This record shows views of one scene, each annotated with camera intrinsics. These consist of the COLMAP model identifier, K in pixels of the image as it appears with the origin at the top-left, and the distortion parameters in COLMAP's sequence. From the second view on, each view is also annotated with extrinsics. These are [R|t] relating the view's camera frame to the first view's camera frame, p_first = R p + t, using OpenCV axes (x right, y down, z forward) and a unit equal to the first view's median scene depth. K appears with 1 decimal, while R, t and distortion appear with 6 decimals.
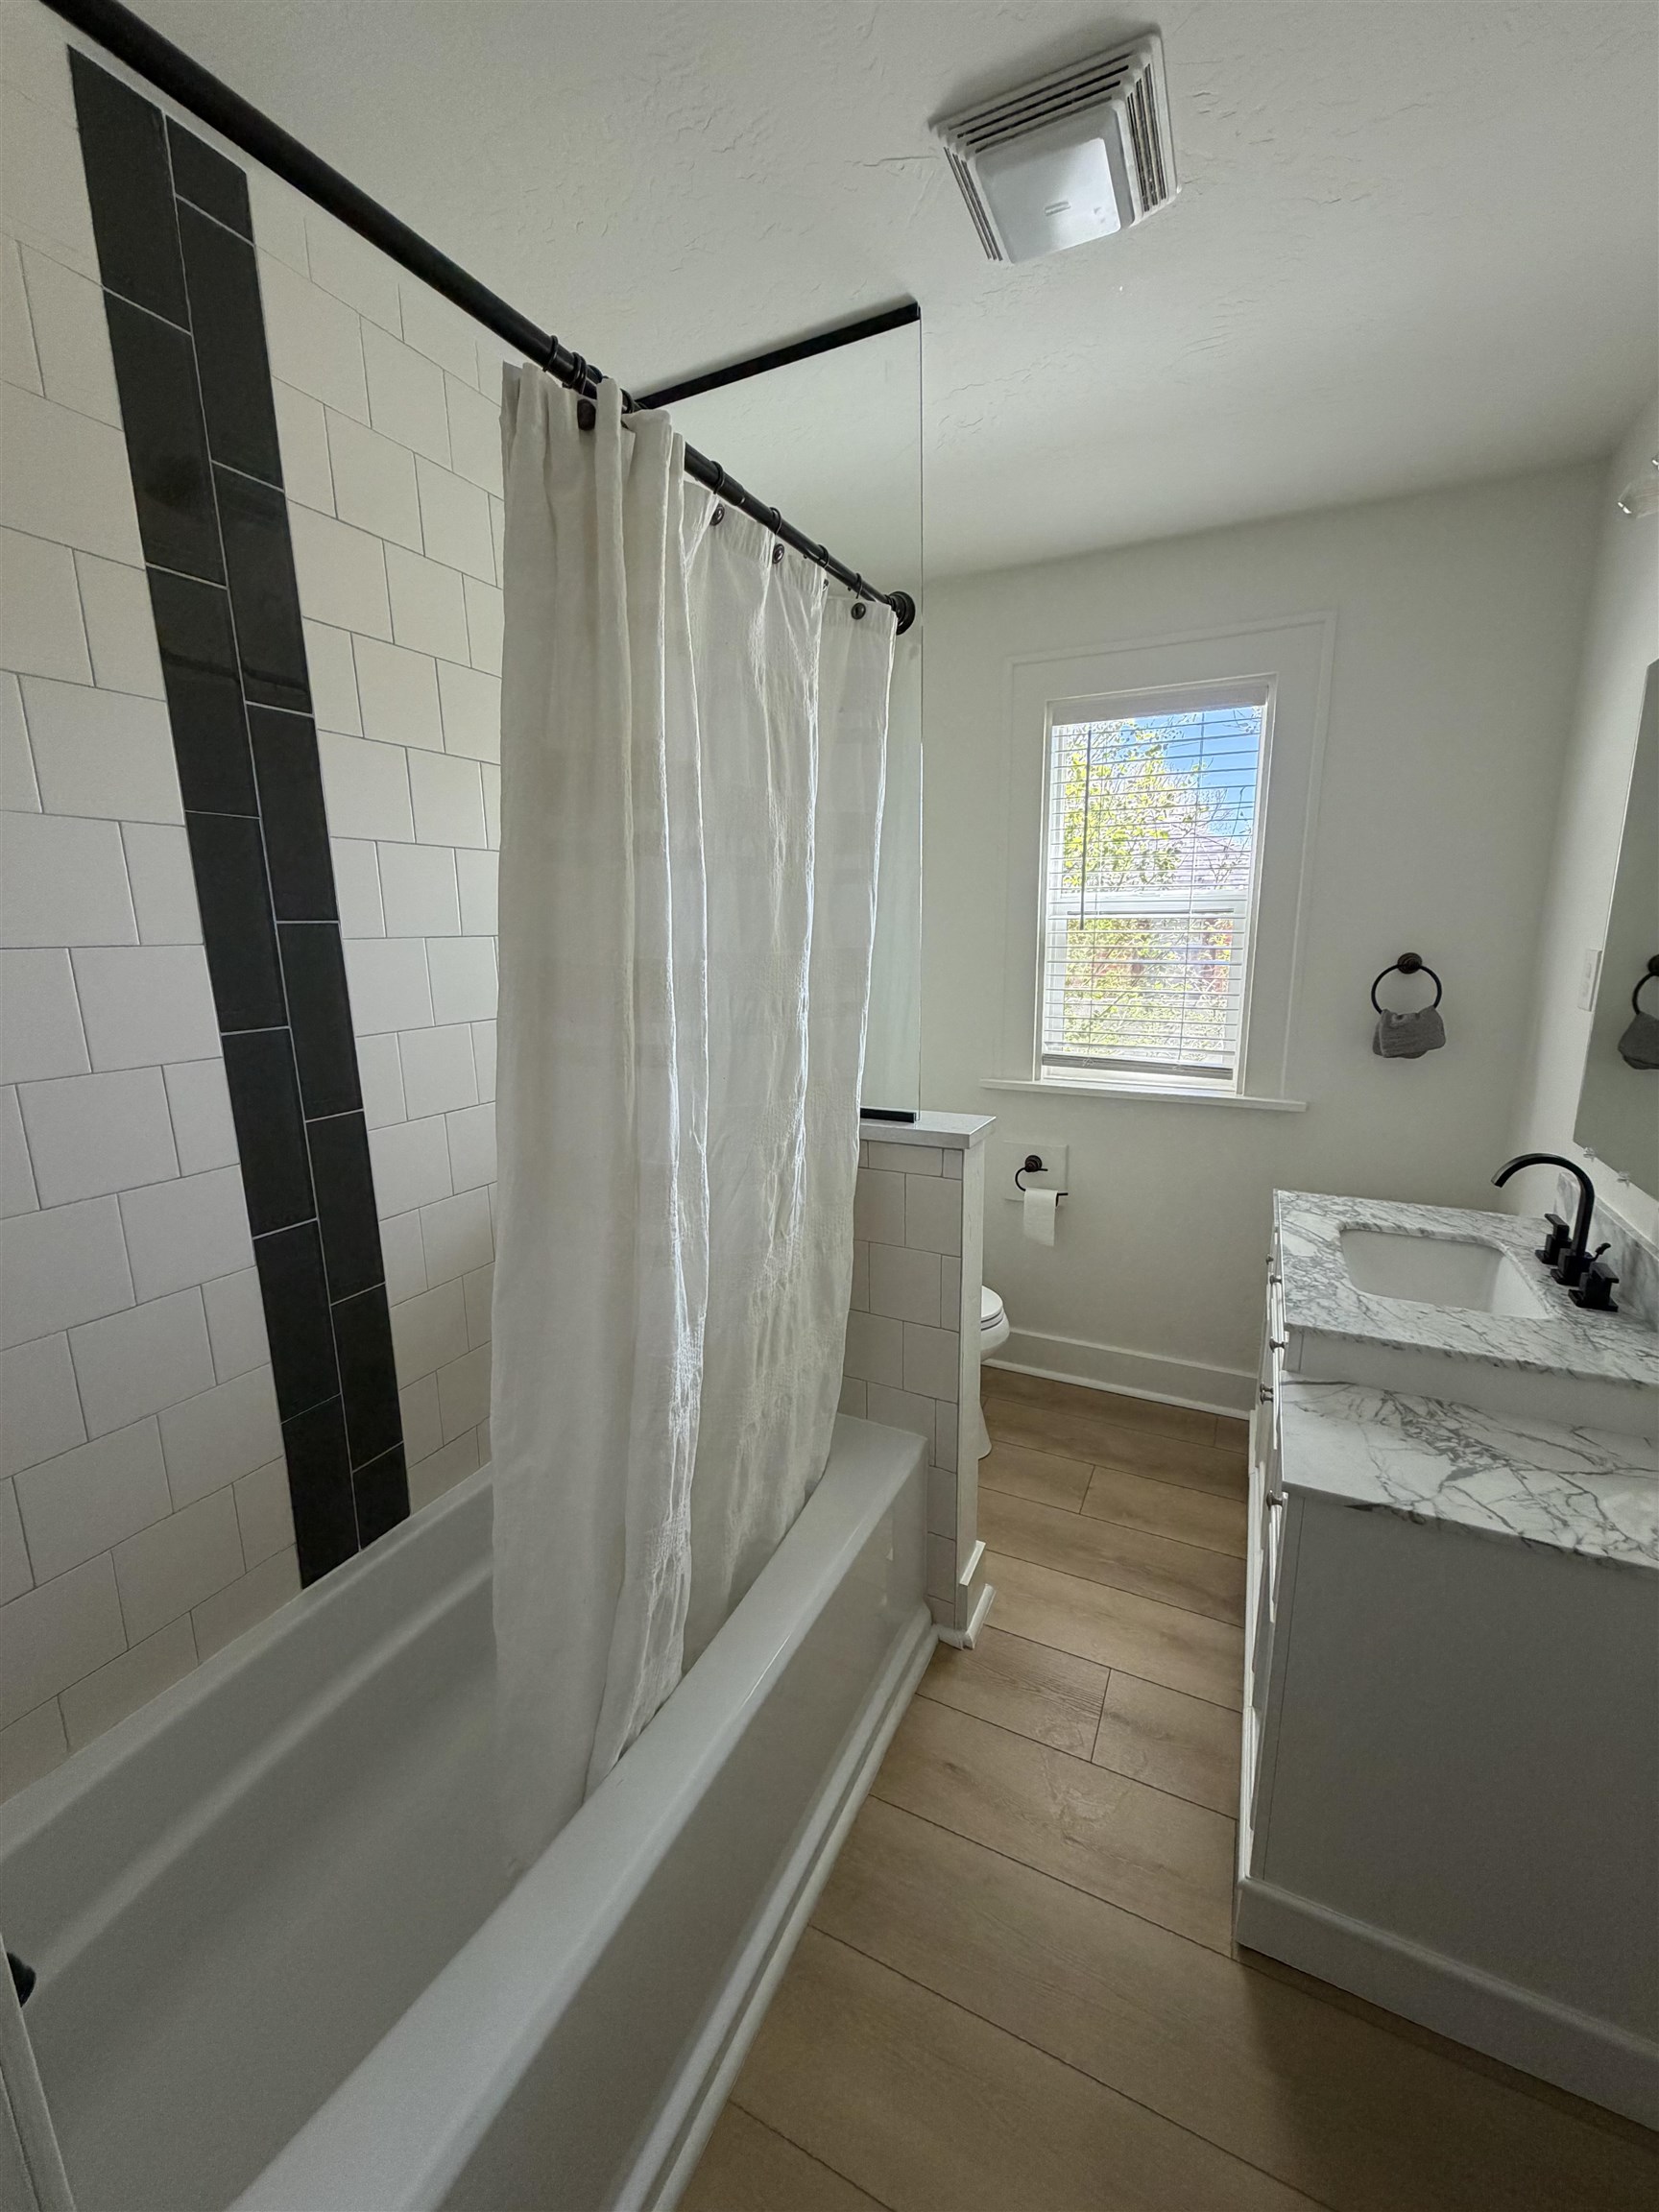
lens RADIAL K [[878.5, 0, 829.5], [0, 878.5, 1102.1], [0, 0, 1]] dist [0.000146, 0.000166]
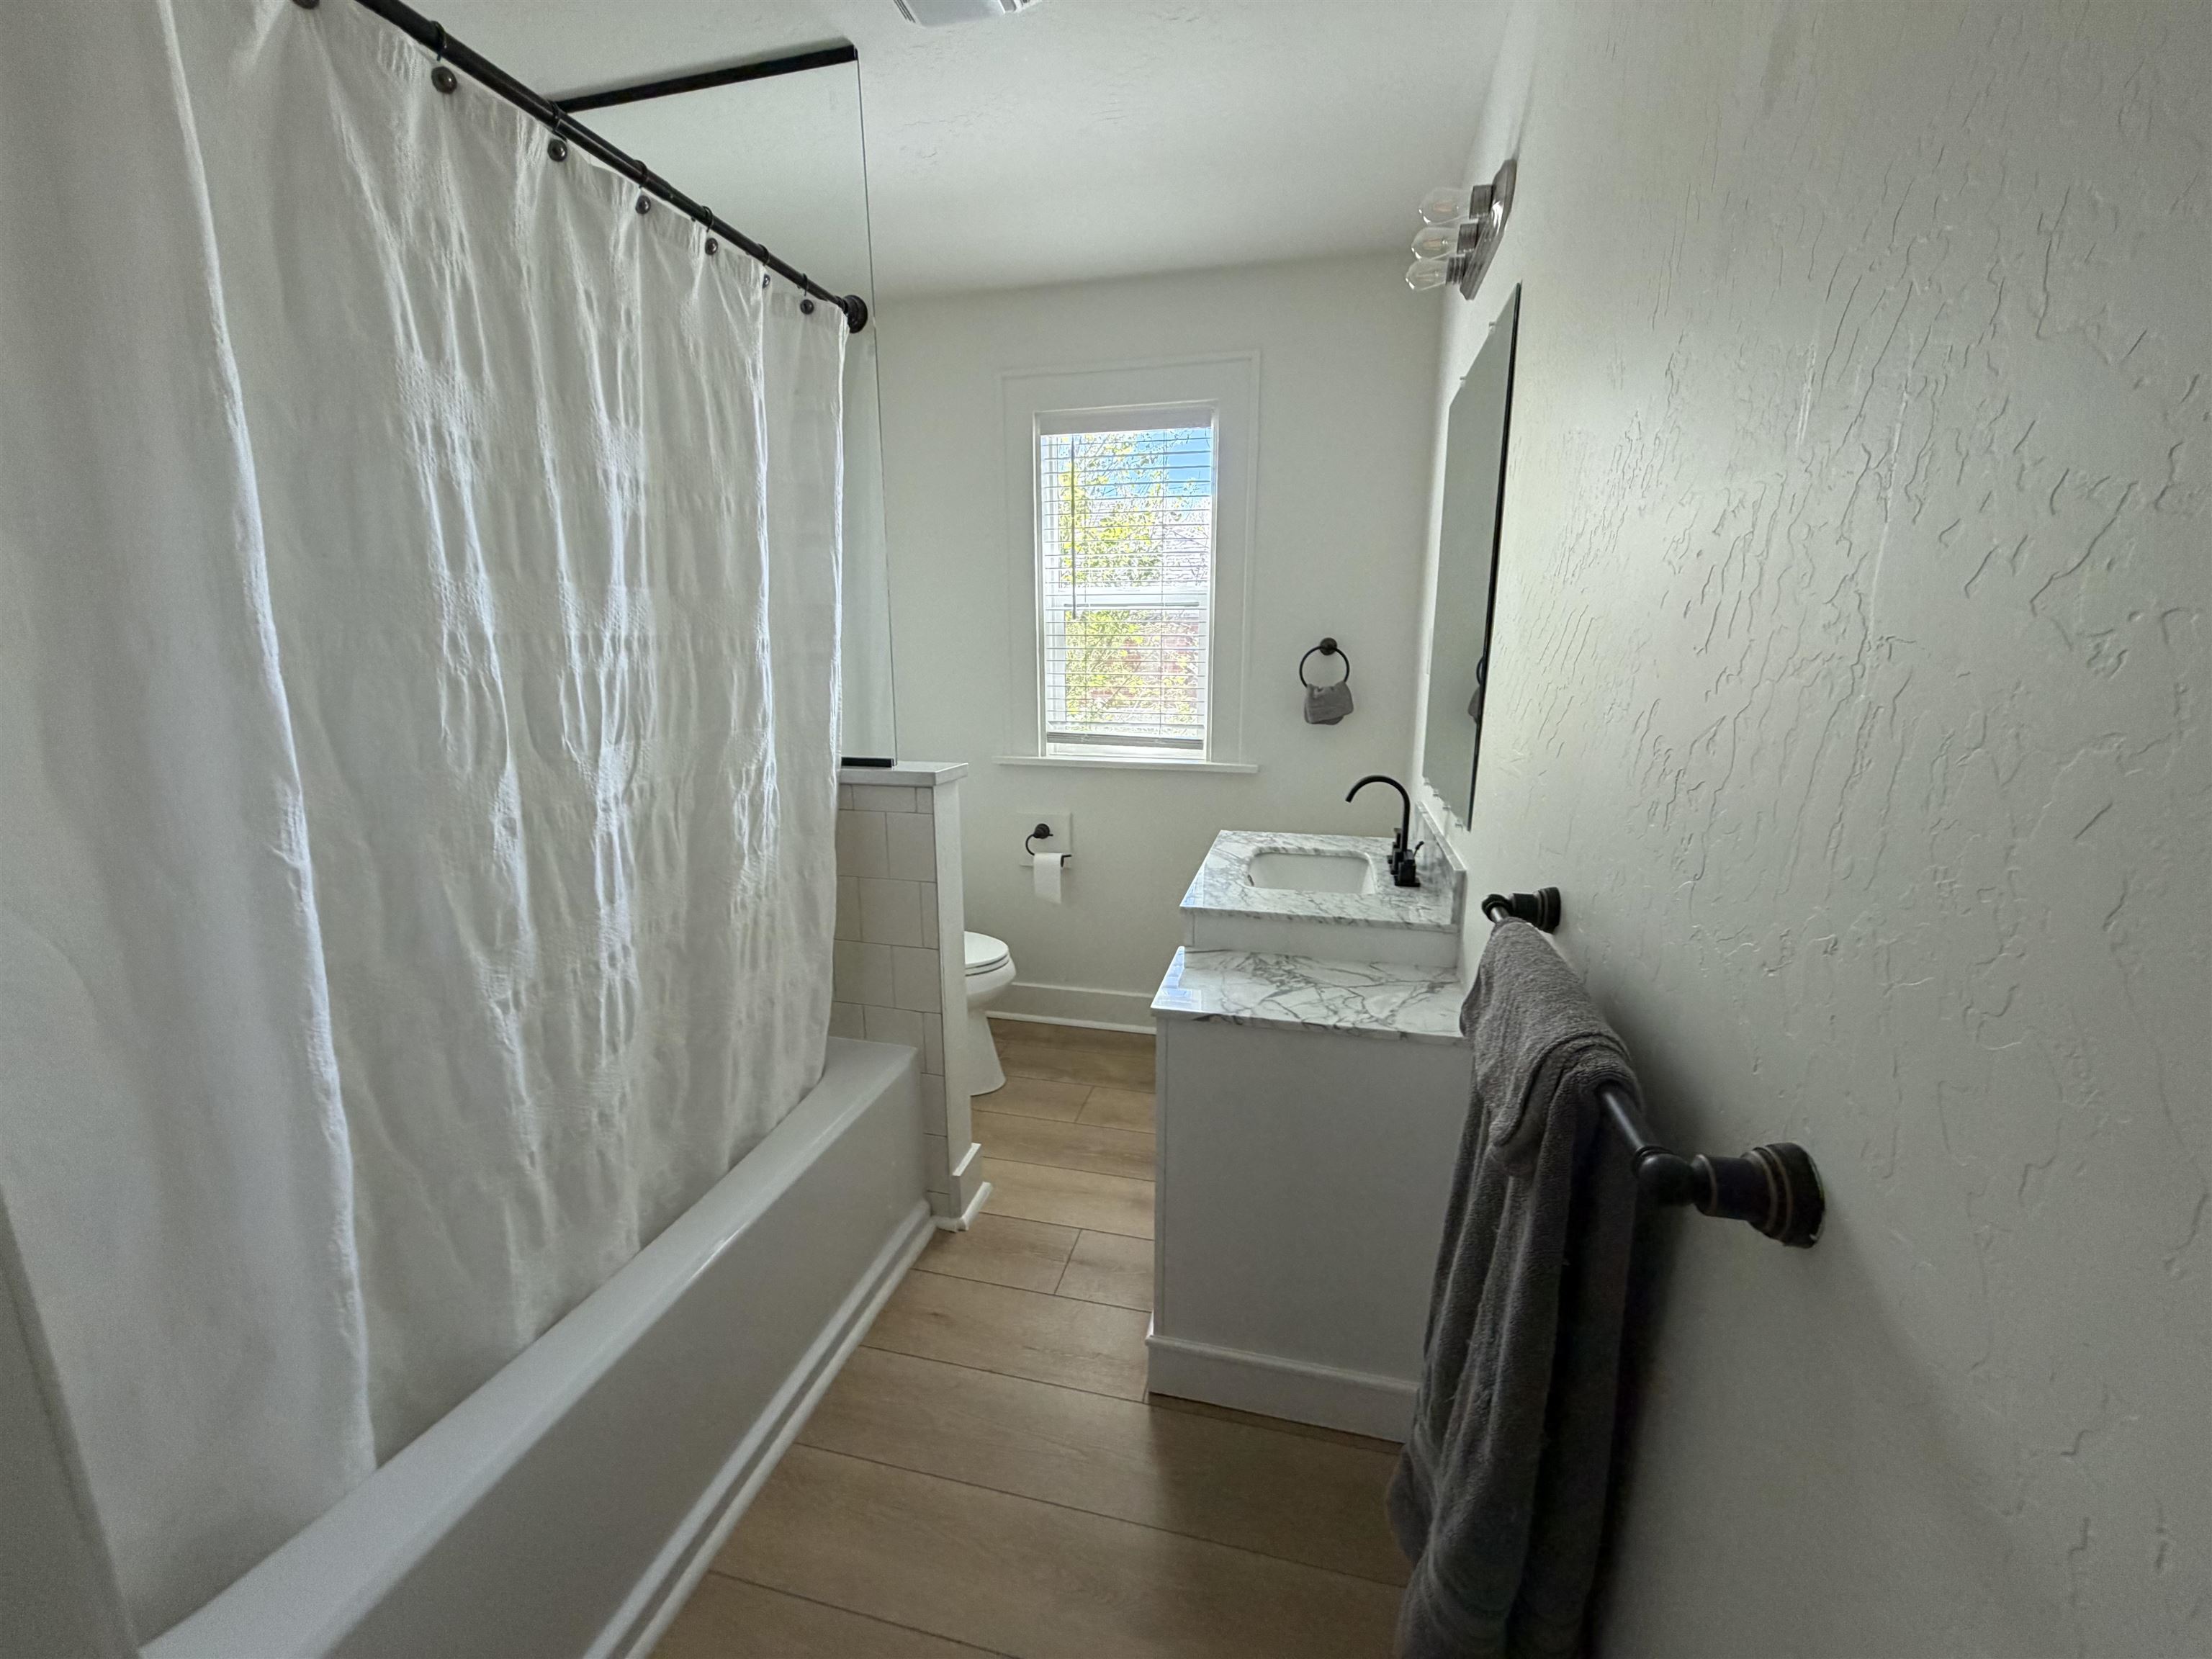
lens RADIAL K [[880.3, 0, 1102.4], [0, 880.3, 835.2], [0, 0, 1]] dist [-0.001721, -0.000146]
pose [[0.978223, -0.030489, 0.205303, 0.138698], [0.029408, 0.999533, 0.008320, 0.121901], [-0.205461, -0.002101, 0.978663, -0.188681]]
